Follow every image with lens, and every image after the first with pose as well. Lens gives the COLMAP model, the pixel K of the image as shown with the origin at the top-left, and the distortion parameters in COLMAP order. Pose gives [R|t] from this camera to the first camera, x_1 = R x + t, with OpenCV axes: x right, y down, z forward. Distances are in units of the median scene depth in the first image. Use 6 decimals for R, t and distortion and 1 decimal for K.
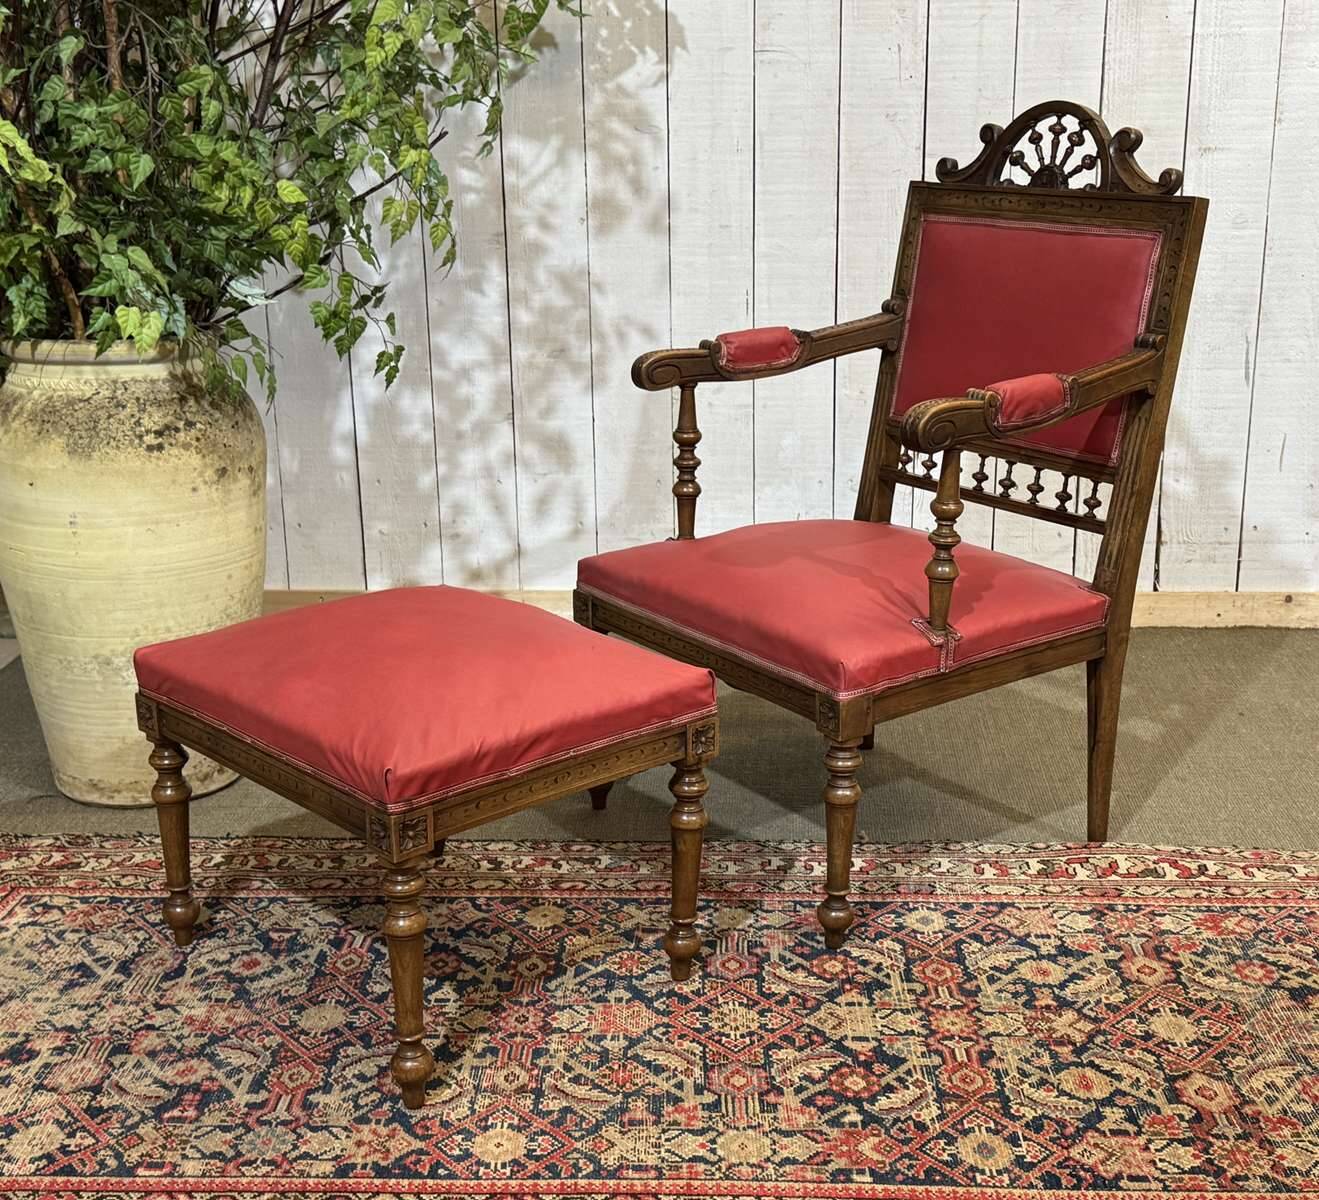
lens RADIAL K [[1801.1, 0, 678.6], [0, 1801.1, 608.6], [0, 0, 1]] dist [0.142724, 0.000000]
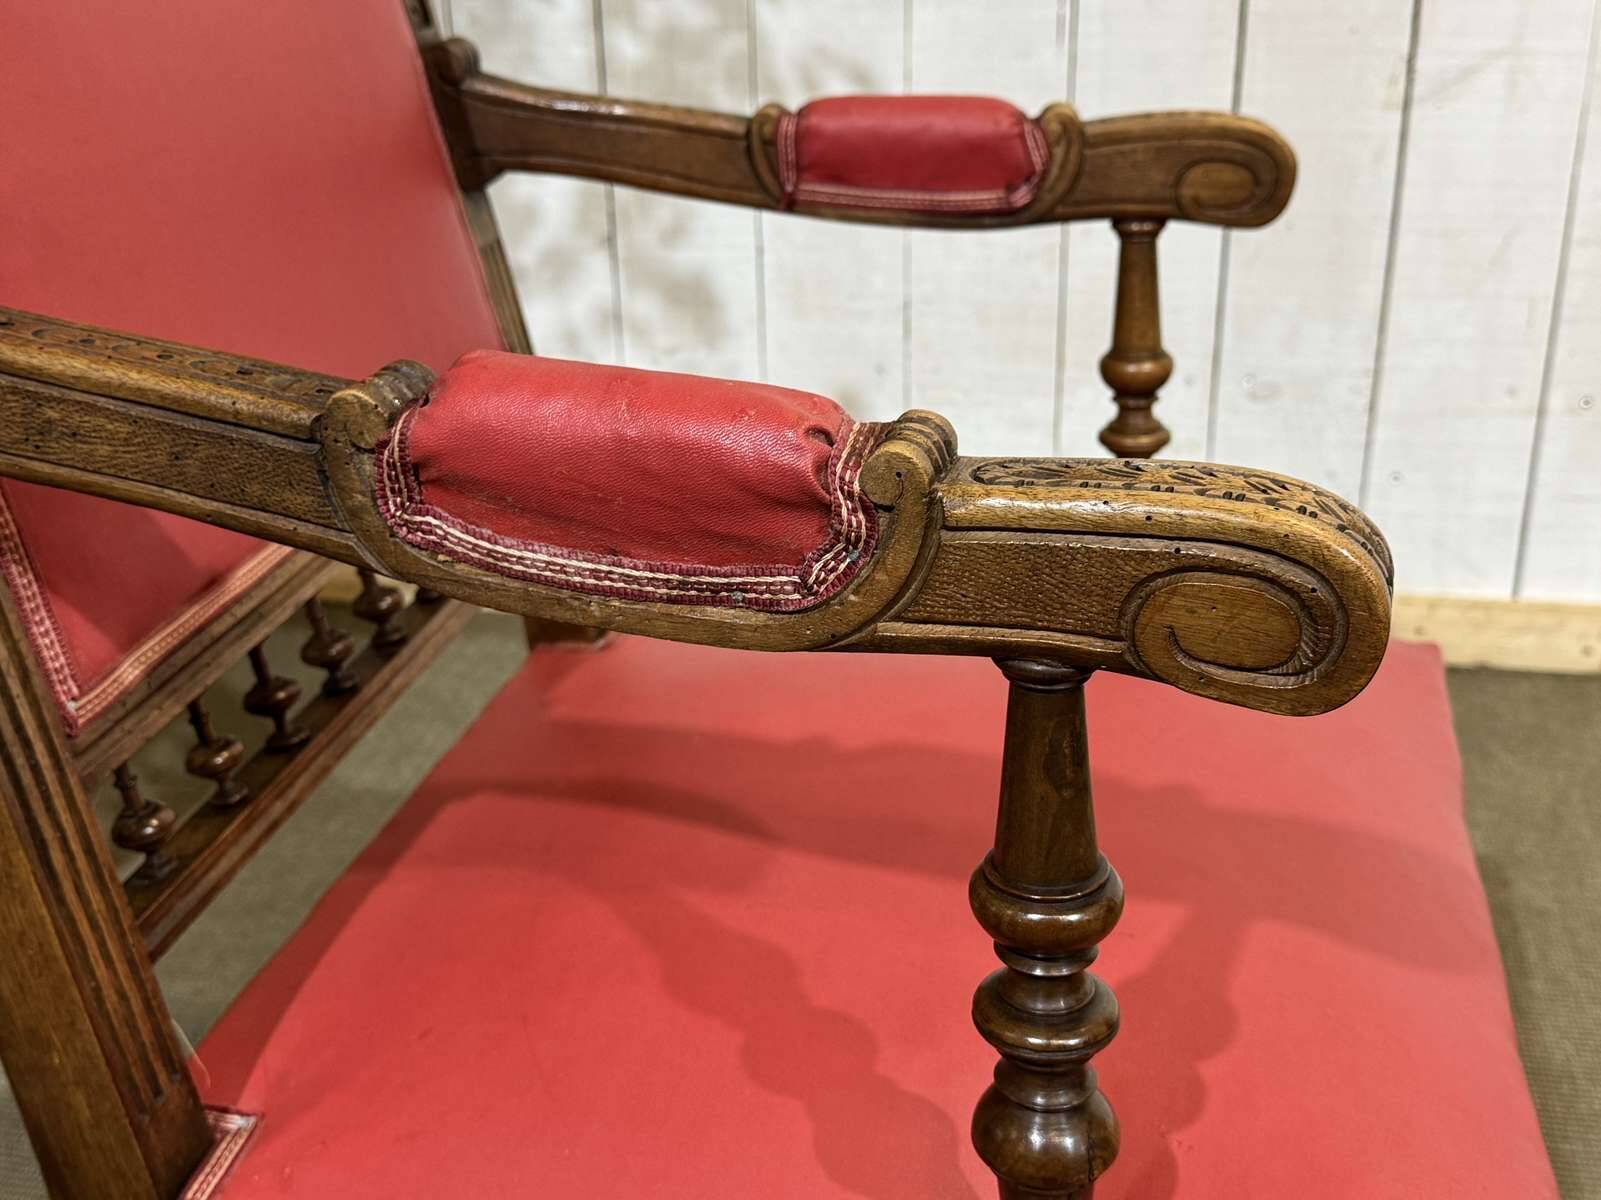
lens RADIAL K [[1867.5, 0, 805.7], [0, 1867.5, 596.7], [0, 0, 1]] dist [0.078493, 0.000000]
pose [[0.990957, 0.045448, -0.126247, 0.059797], [-0.031120, 0.993081, 0.113230, -0.097914], [0.130520, -0.108277, 0.985515, 0.664009]]
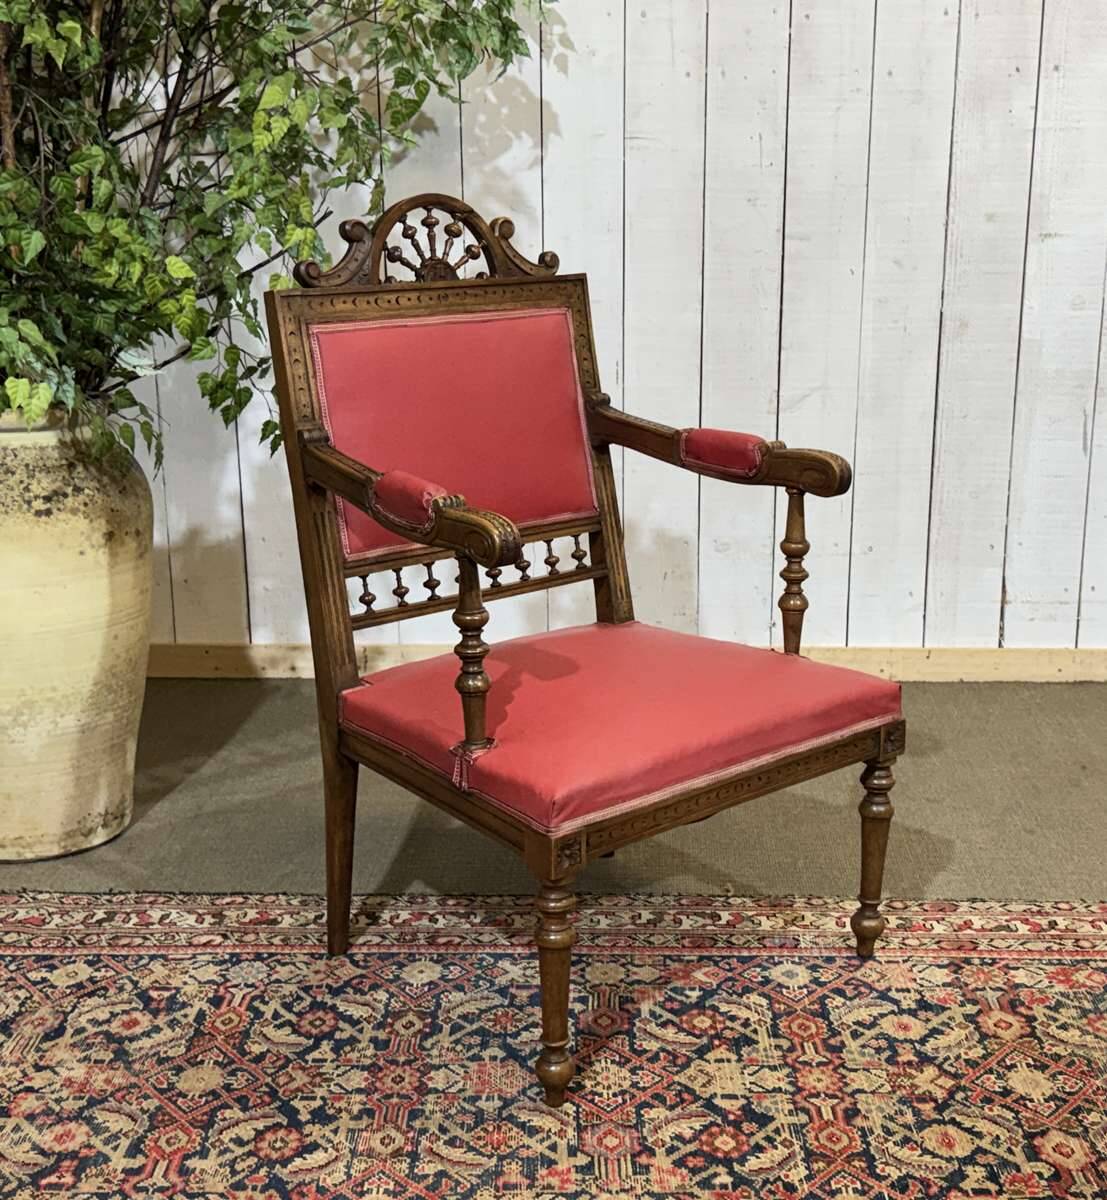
lens RADIAL K [[1681.8, 0, 603.4], [0, 1681.8, 605.4], [0, 0, 1]] dist [0.136352, 0.000000]
pose [[0.999429, 0.003635, 0.033582, -0.003767], [-0.002849, 0.999721, -0.023437, -0.015297], [-0.033658, 0.023328, 0.999161, 0.030688]]
